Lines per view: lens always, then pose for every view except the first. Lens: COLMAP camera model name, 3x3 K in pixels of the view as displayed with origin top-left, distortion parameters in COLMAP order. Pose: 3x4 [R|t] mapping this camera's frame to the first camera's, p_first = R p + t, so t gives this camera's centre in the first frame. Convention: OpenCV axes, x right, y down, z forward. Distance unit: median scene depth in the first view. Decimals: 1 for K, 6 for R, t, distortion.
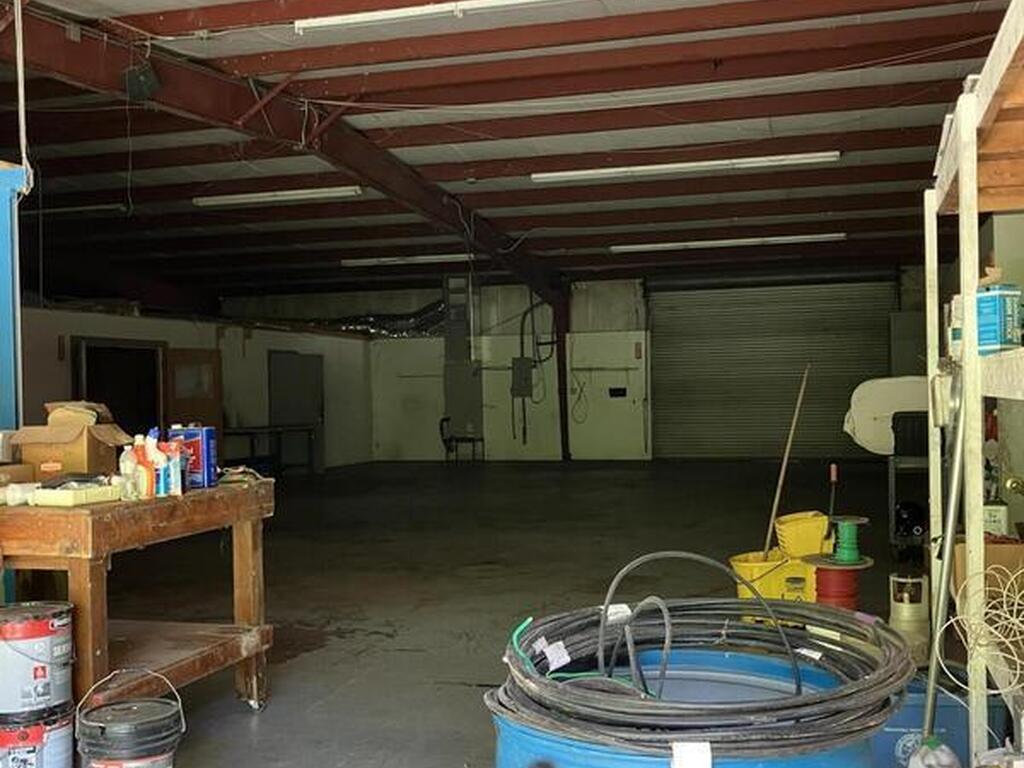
lens RADIAL K [[1147.7, 0, 512.0], [0, 1147.7, 384.0], [0, 0, 1]] dist [0.060195, -0.046861]
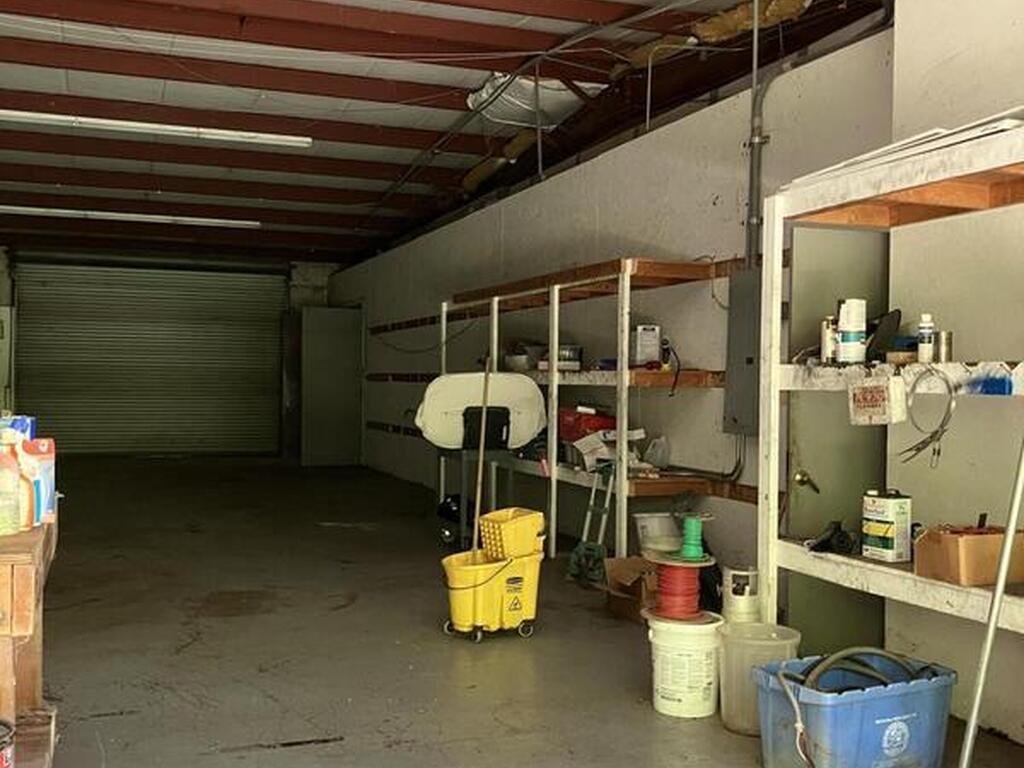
lens RADIAL K [[1147.7, 0, 512.0], [0, 1147.7, 384.0], [0, 0, 1]] dist [0.060195, -0.046861]
pose [[0.795385, 0.028442, 0.605437, -0.214737], [-0.032407, 0.999465, -0.004377, 0.006464], [-0.605238, -0.016139, 0.795881, 0.150943]]
